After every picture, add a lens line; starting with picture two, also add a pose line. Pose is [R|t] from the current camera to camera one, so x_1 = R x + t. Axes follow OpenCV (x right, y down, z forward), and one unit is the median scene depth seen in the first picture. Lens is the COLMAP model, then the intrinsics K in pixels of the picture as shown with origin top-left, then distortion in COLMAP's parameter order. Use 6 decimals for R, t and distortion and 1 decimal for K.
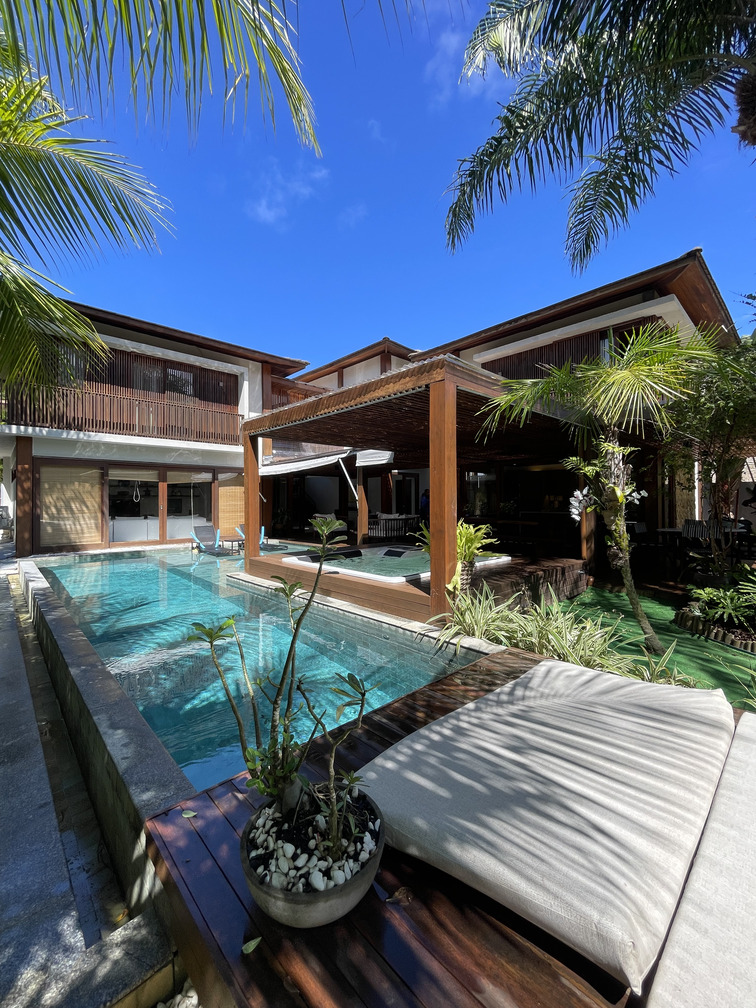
lens RADIAL K [[409.2, 0, 378.3], [0, 409.2, 502.2], [0, 0, 1]] dist [-0.003244, 0.000735]
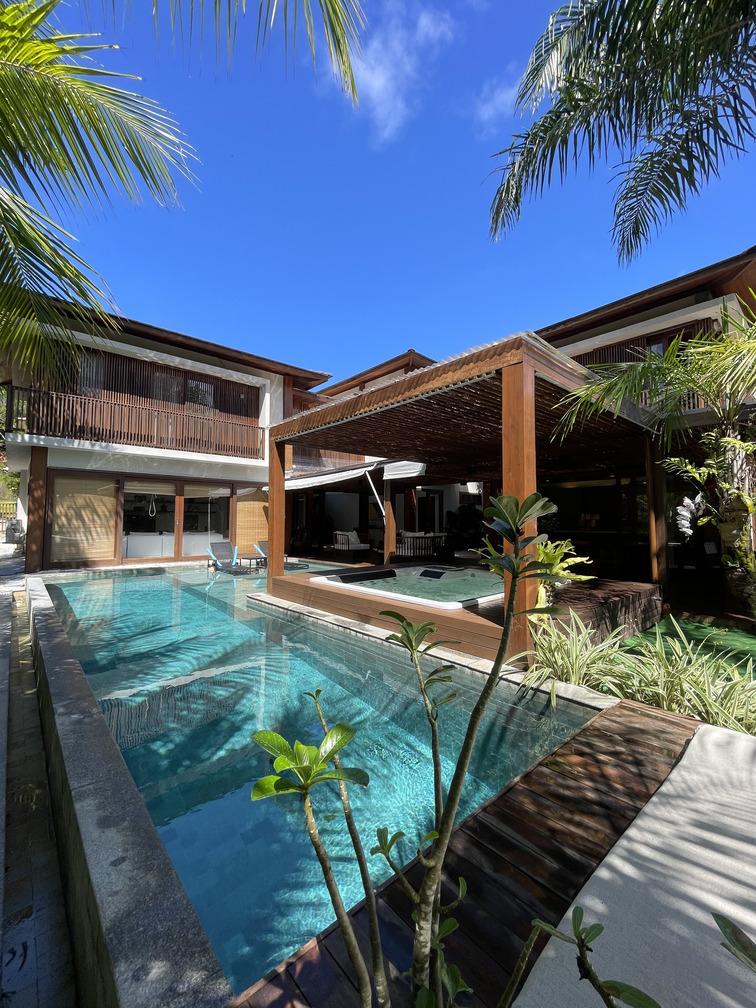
lens RADIAL K [[409.2, 0, 377.4], [0, 409.2, 504.5], [0, 0, 1]] dist [-0.003244, 0.000735]
pose [[0.999425, 0.006500, -0.033264, -0.055398], [-0.007960, 0.999002, -0.043944, 0.014101], [0.032945, 0.044184, 0.998480, 0.101097]]
